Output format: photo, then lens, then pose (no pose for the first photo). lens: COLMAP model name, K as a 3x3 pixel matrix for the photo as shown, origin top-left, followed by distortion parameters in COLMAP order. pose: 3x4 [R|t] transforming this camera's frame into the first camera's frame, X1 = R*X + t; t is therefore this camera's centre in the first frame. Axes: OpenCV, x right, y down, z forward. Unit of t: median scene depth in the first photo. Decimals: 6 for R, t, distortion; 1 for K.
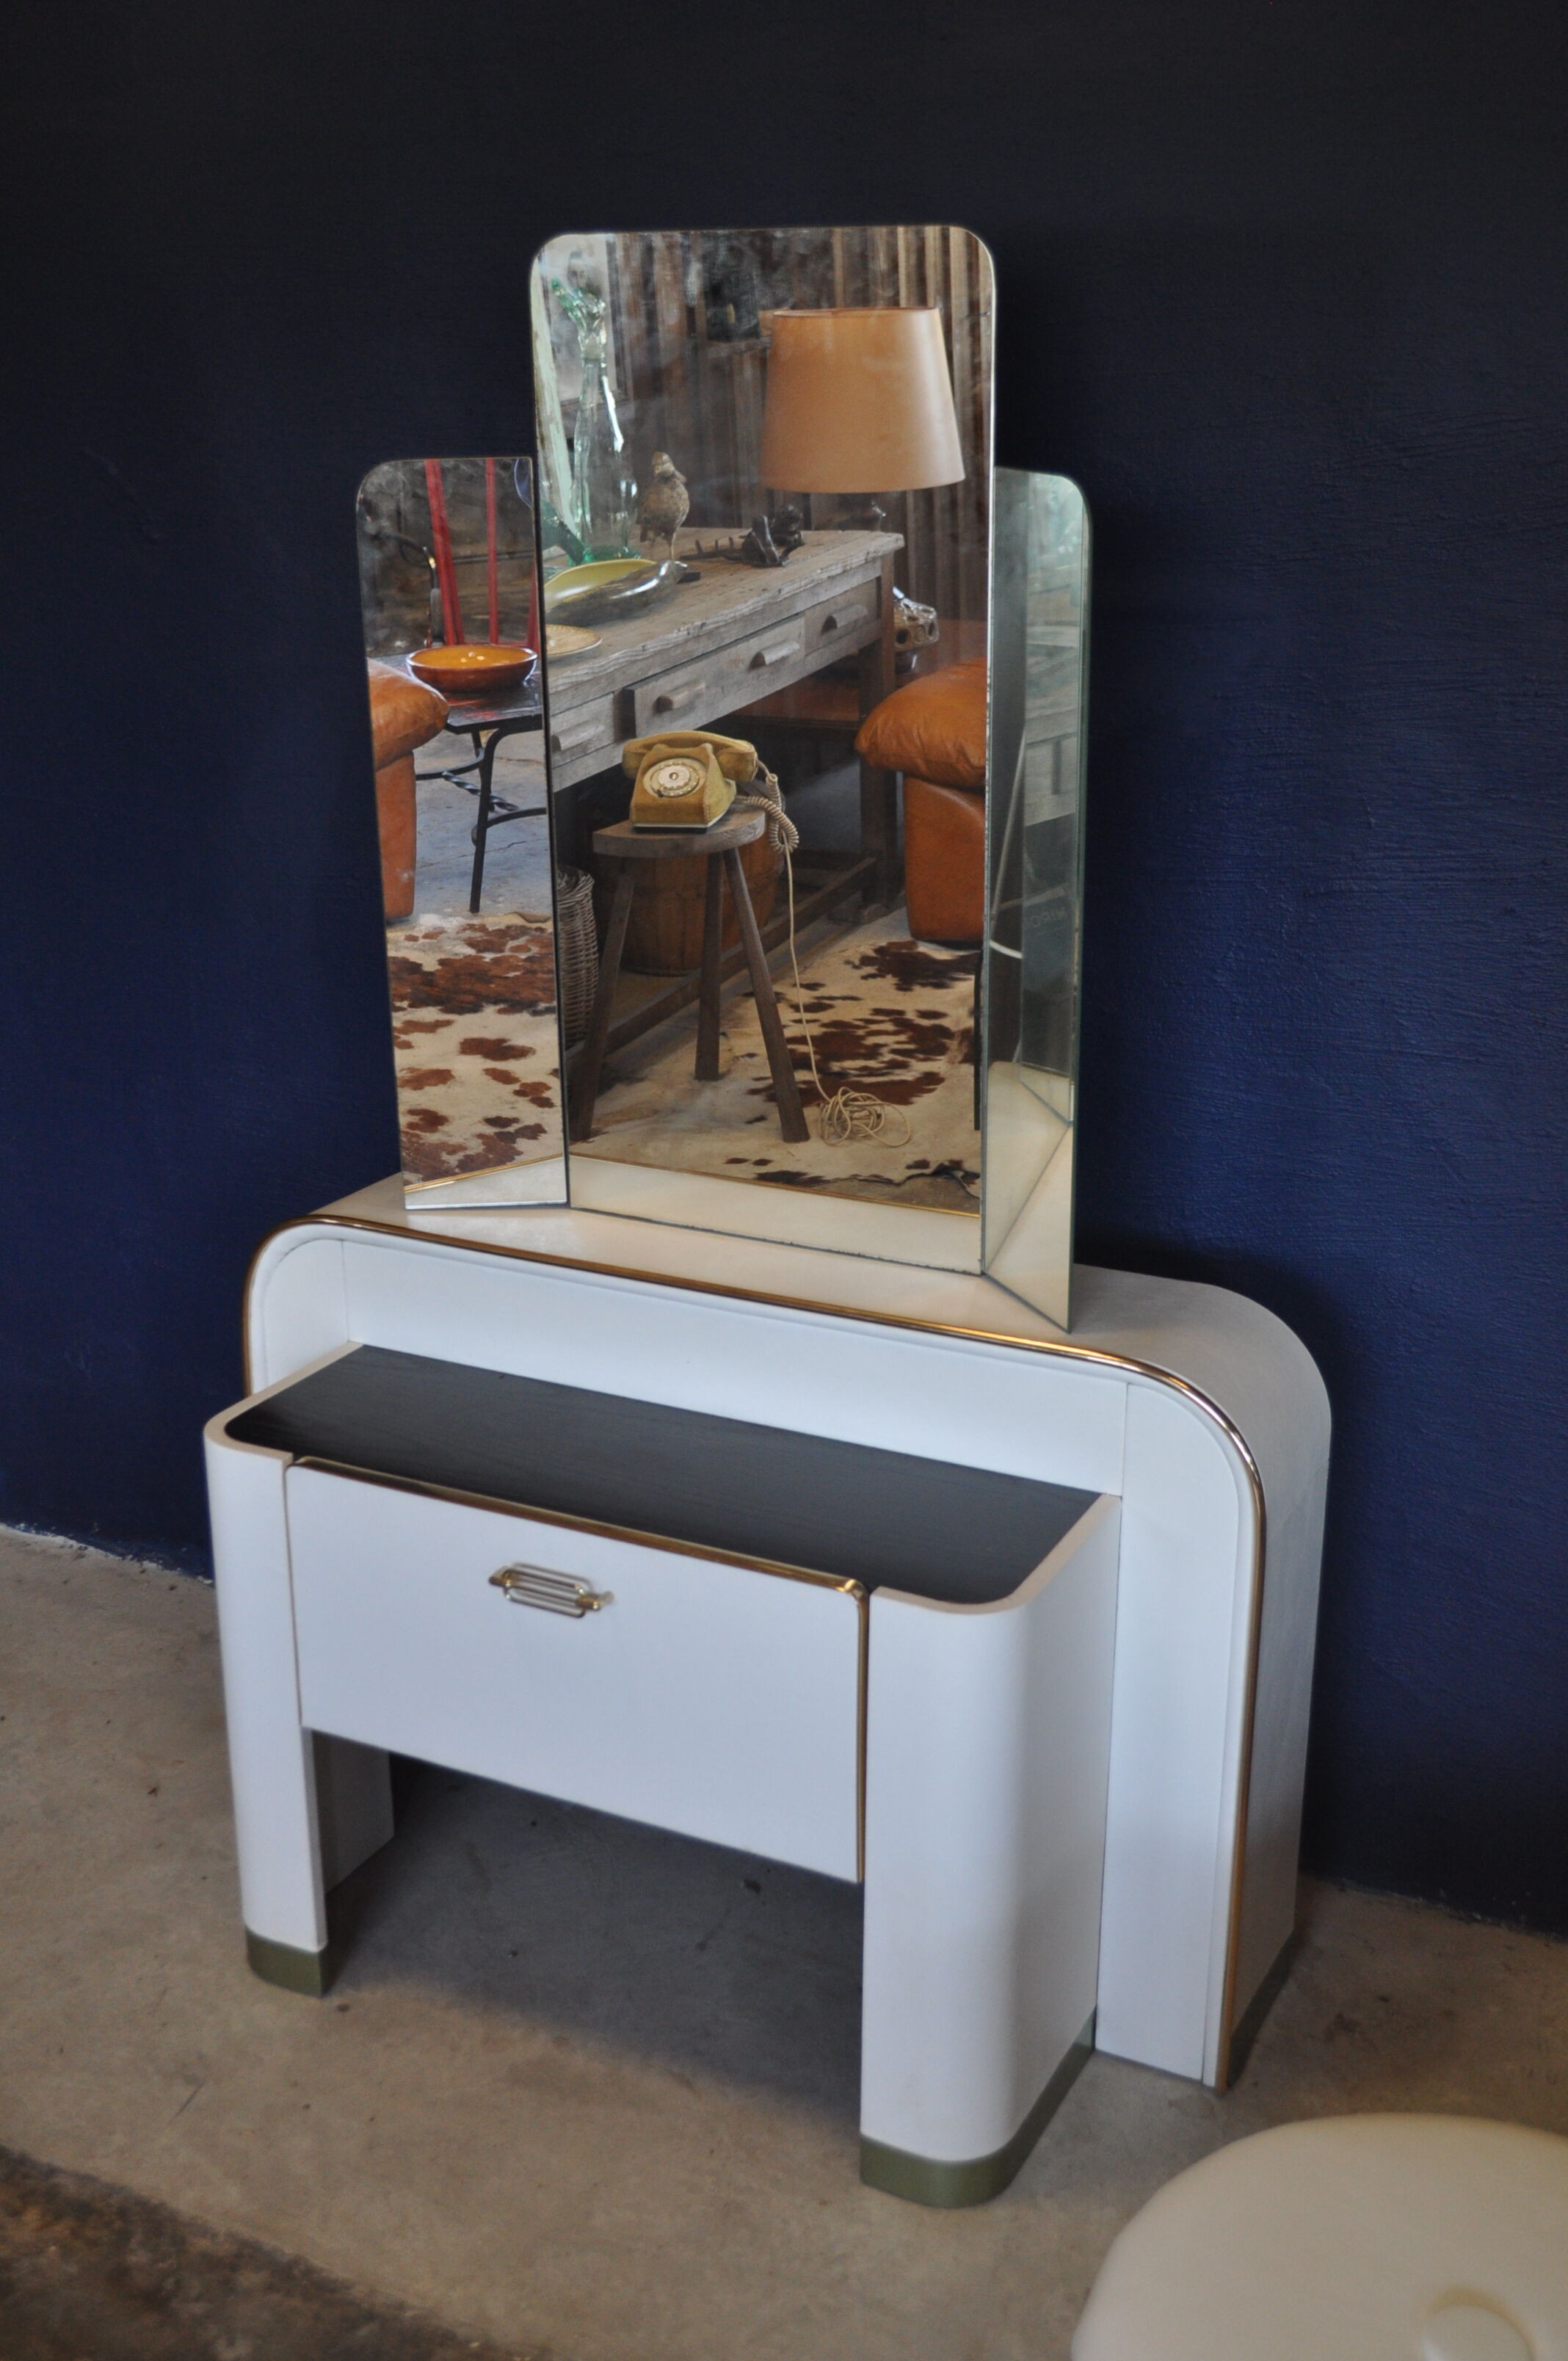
lens RADIAL K [[2531.2, 0, 775.6], [0, 2531.2, 1198.4], [0, 0, 1]] dist [-0.018880, 0.000000]
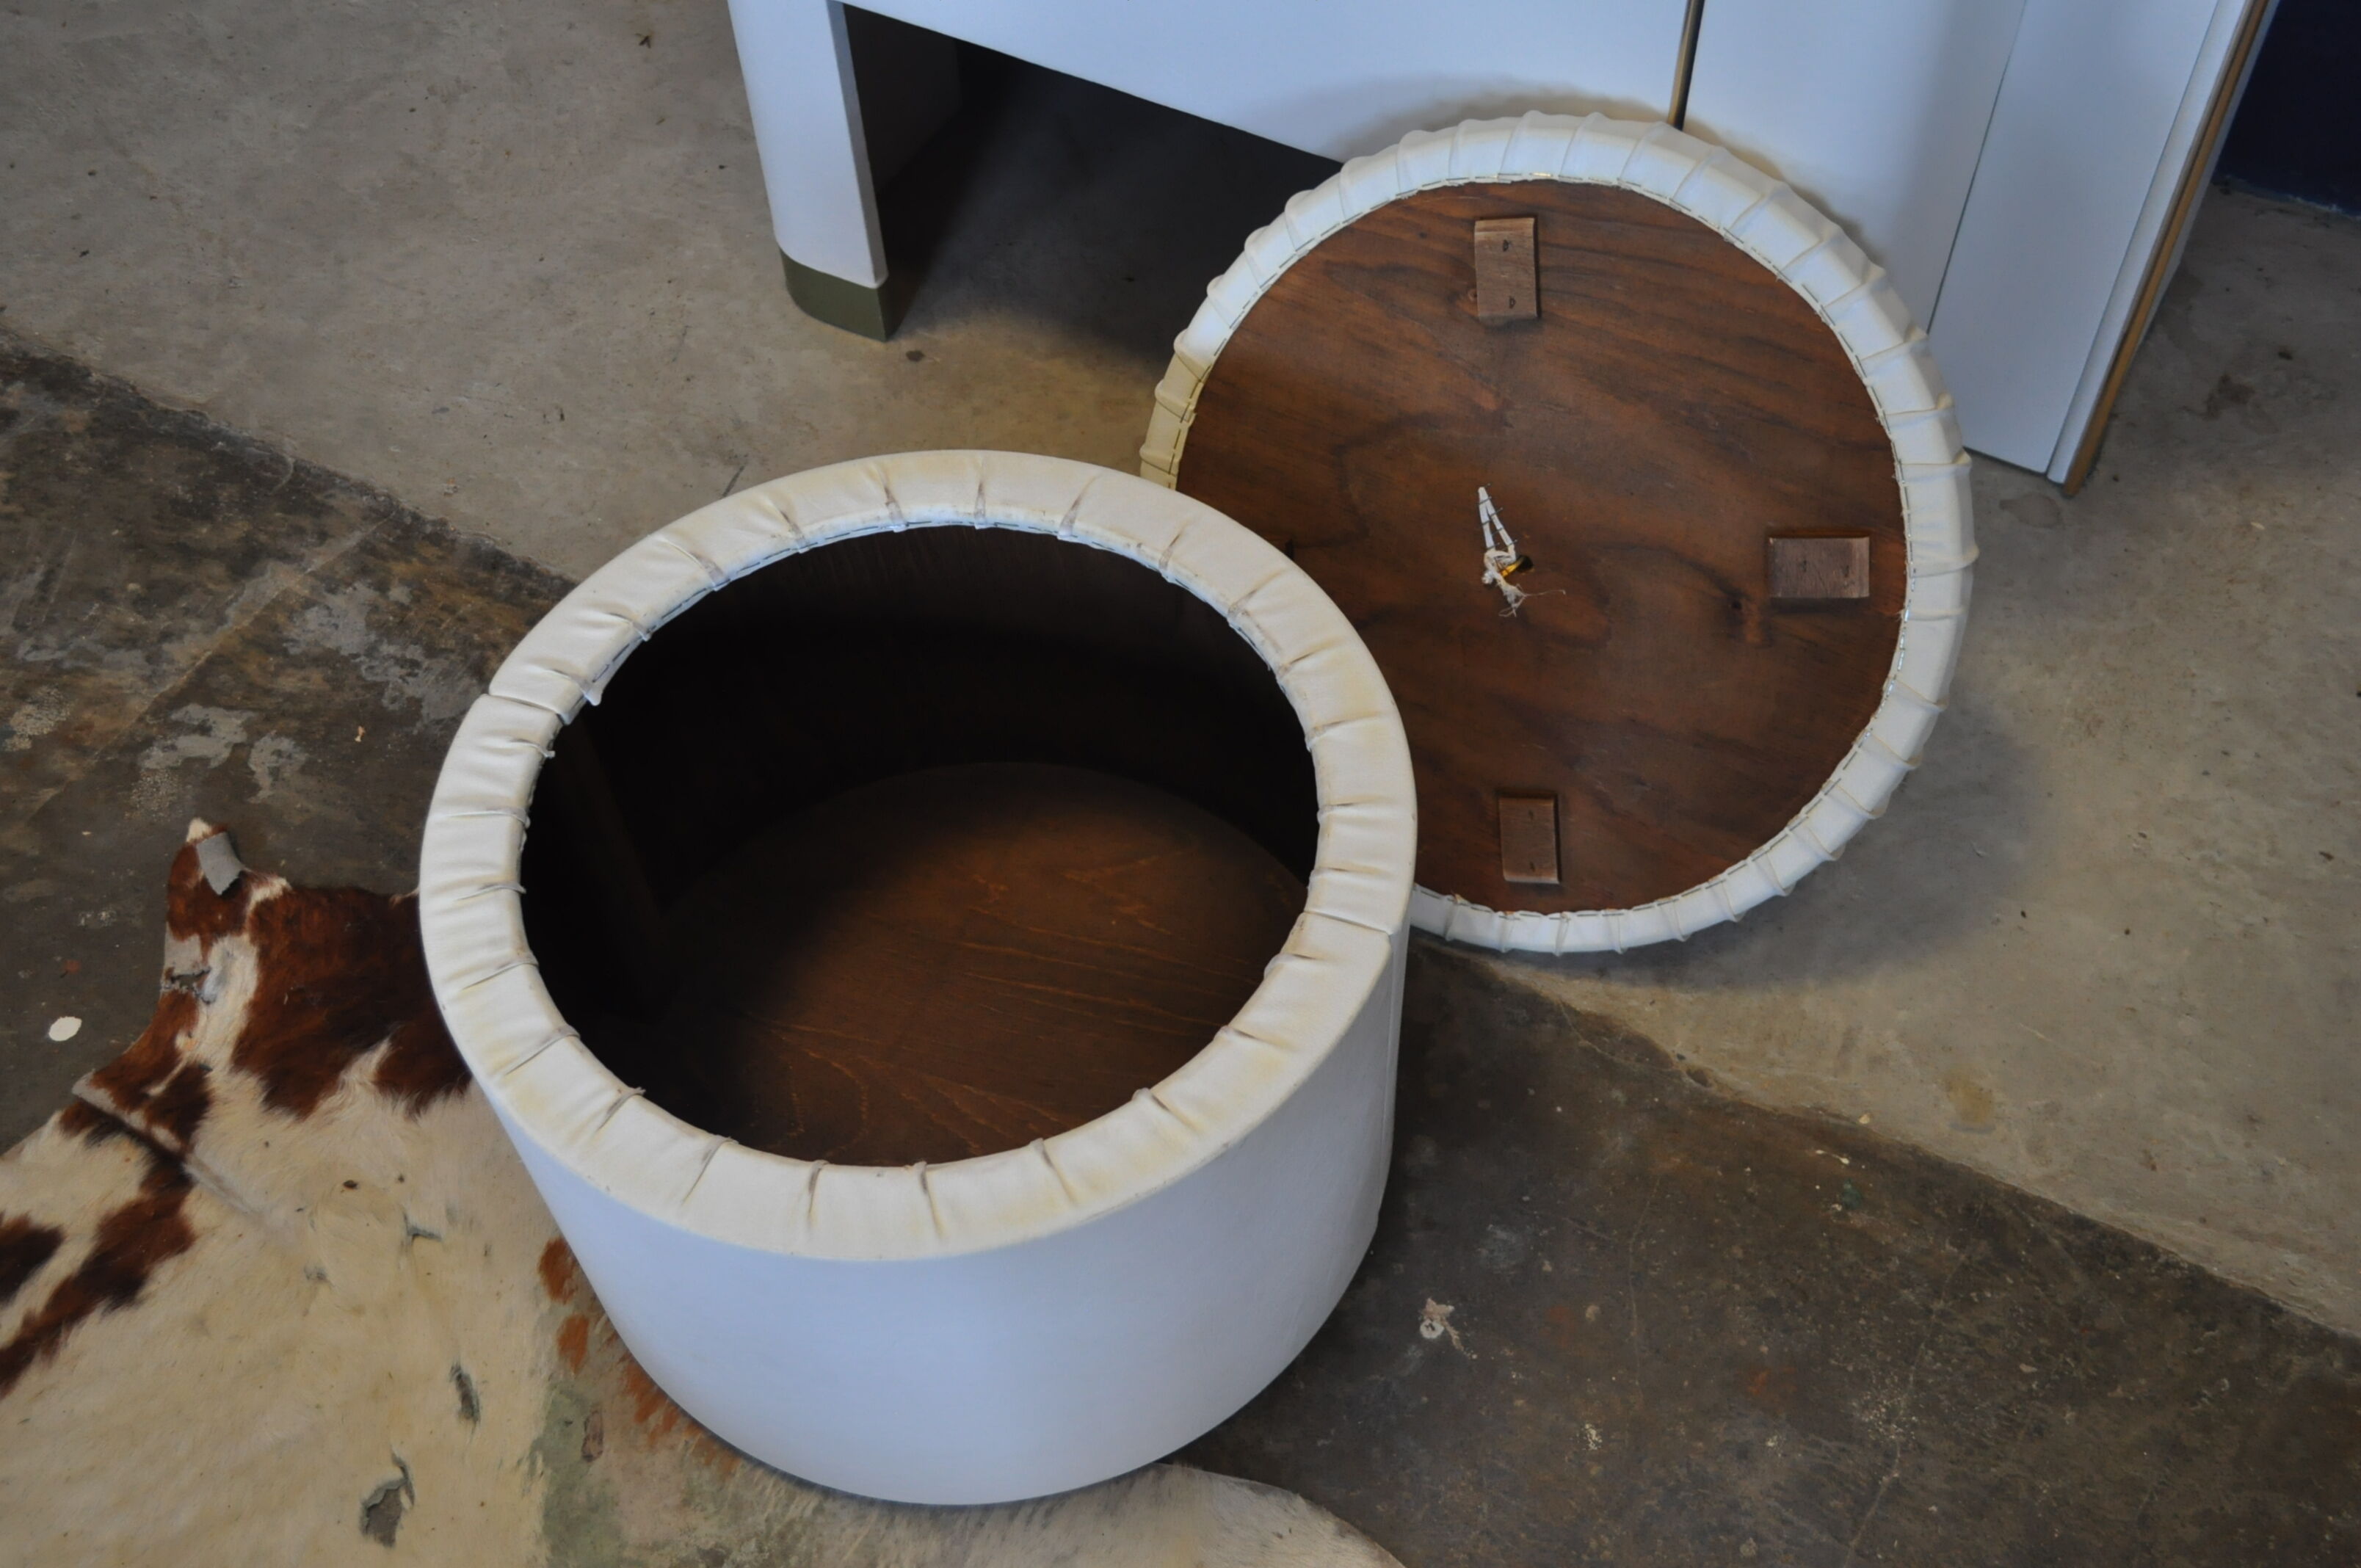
lens RADIAL K [[2395.4, 0, 1174.2], [0, 2395.4, 783.1], [0, 0, 1]] dist [-0.018714, 0.000000]
pose [[0.998629, 0.015515, -0.050001, -0.053423], [0.015488, 0.824768, 0.565258, 0.014830], [0.050010, -0.565258, 0.823397, 0.327040]]
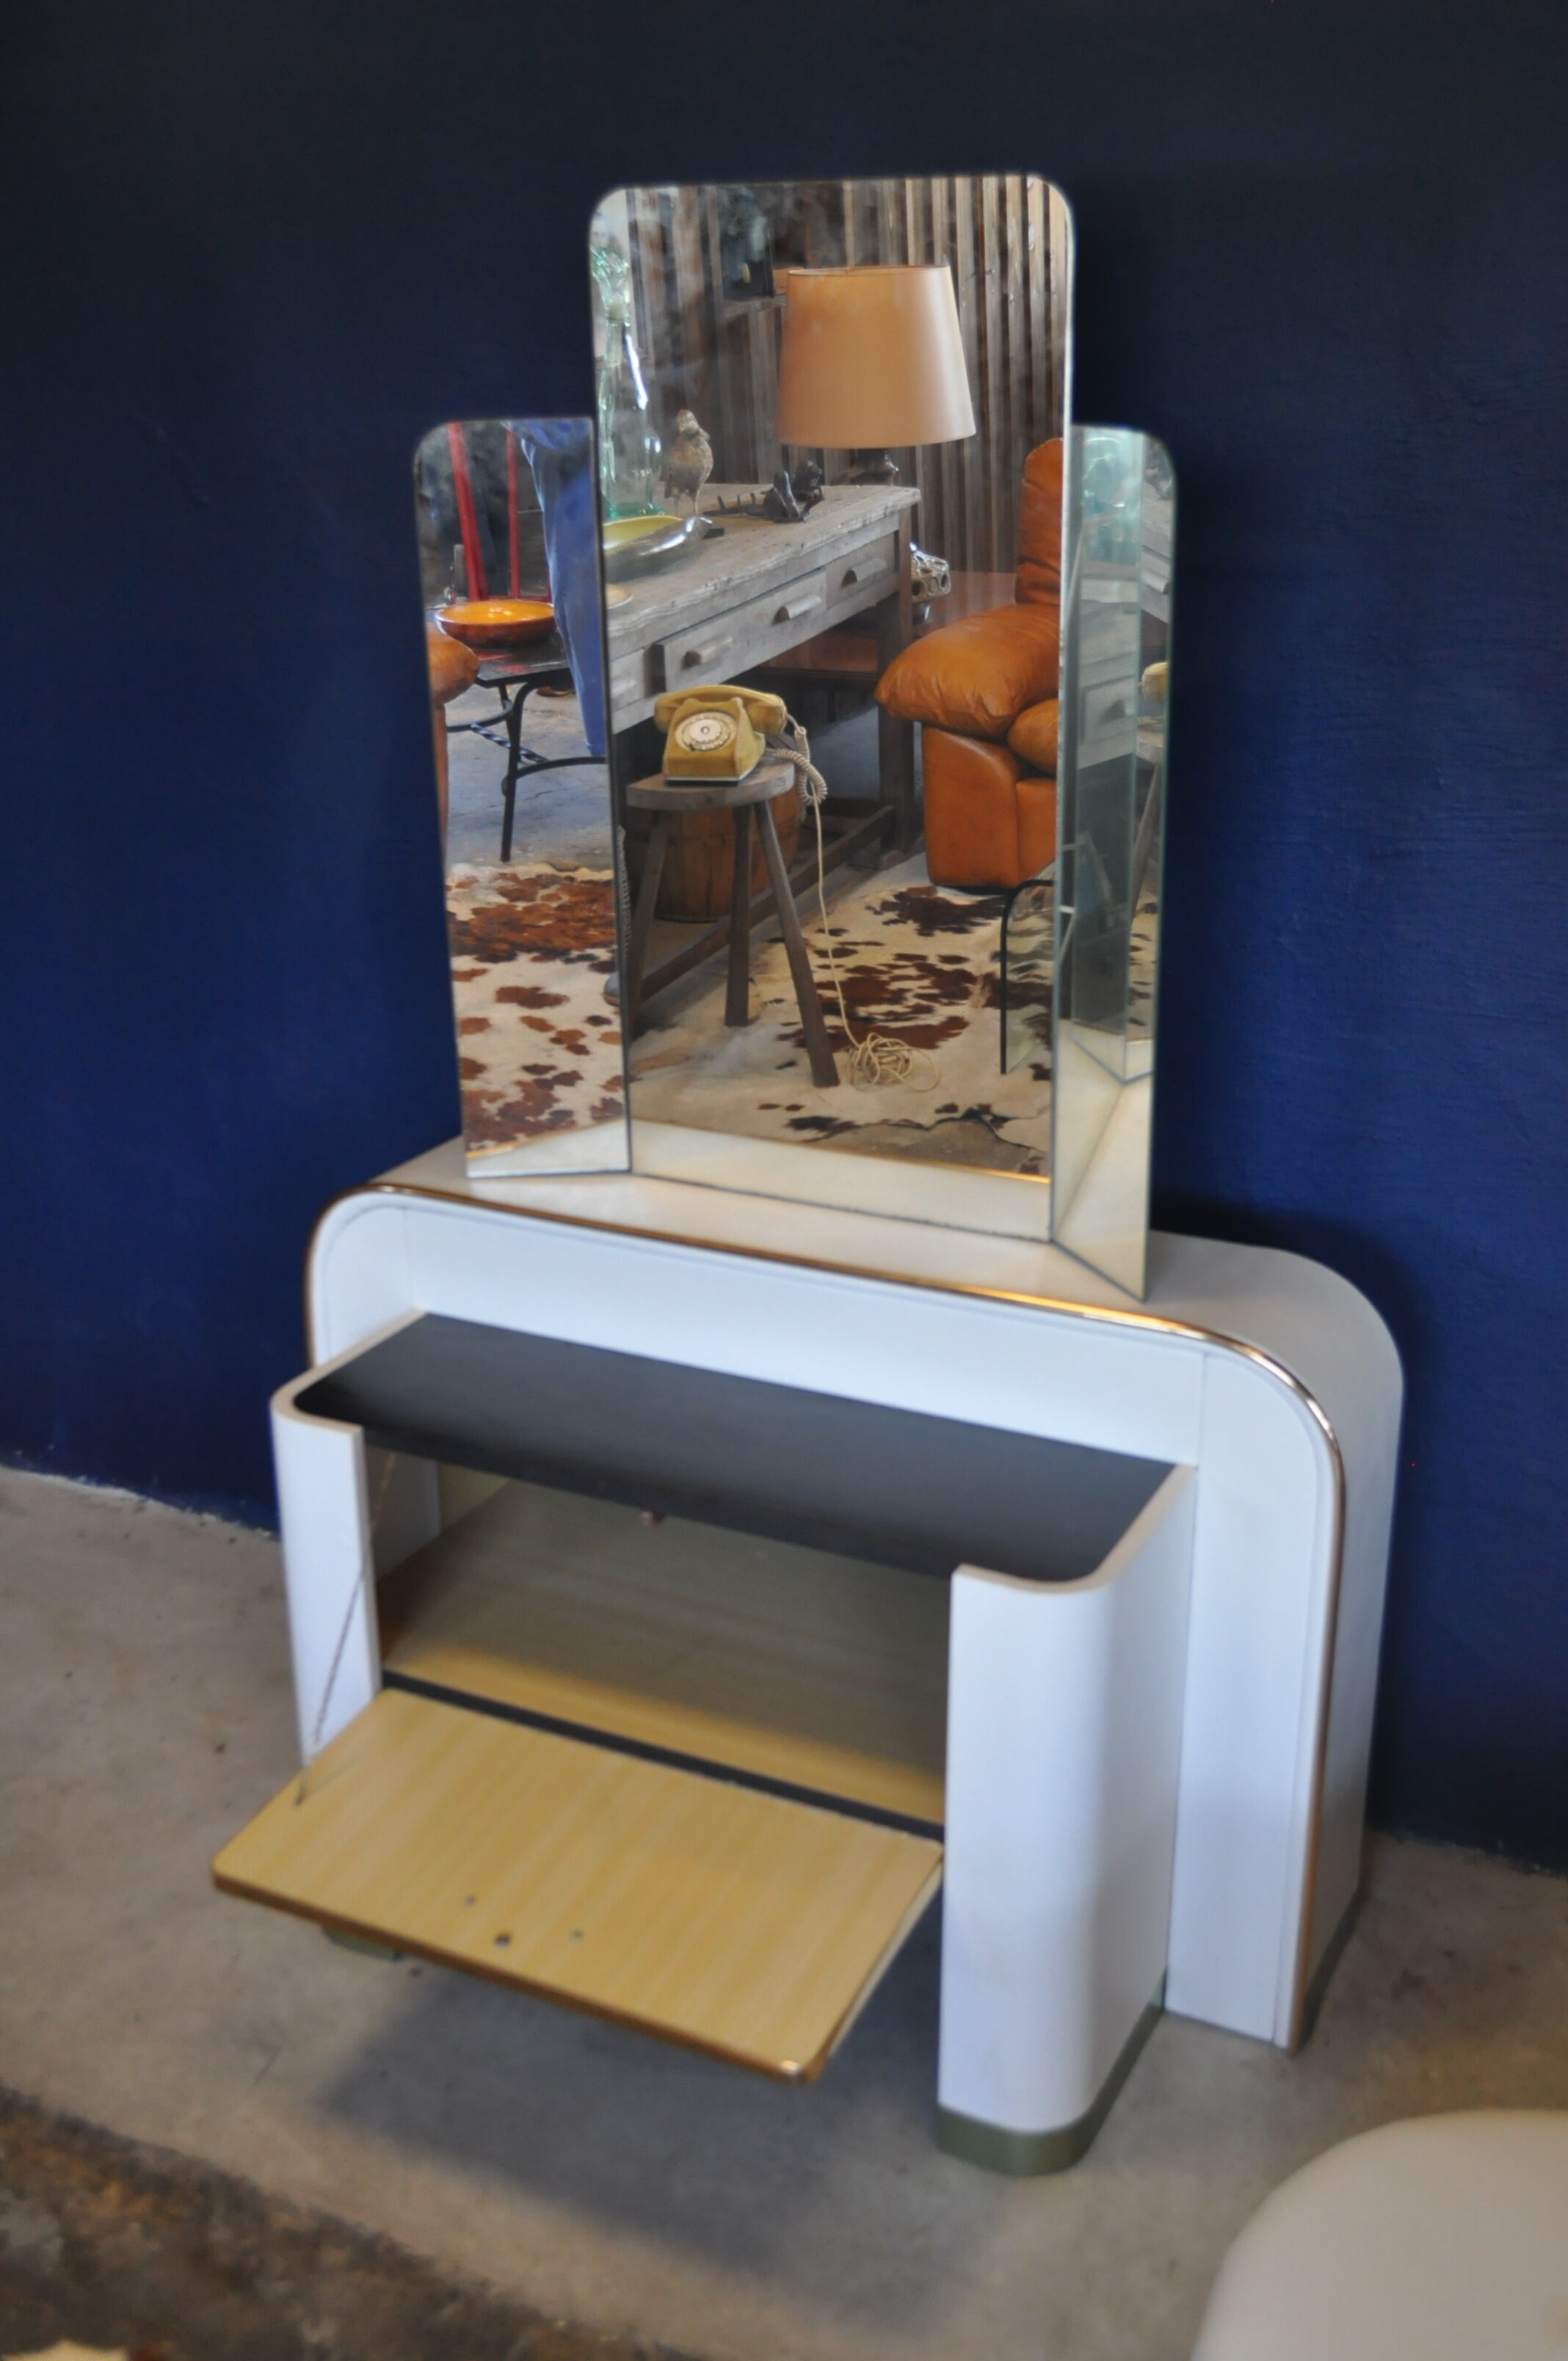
lens RADIAL K [[2395.4, 0, 777.6], [0, 2395.4, 1184.4], [0, 0, 1]] dist [-0.018714, 0.000000]
pose [[0.999968, -0.007918, 0.001103, -0.025712], [0.007886, 0.999607, 0.026913, -0.017797], [-0.001316, -0.026903, 0.999637, 0.056274]]
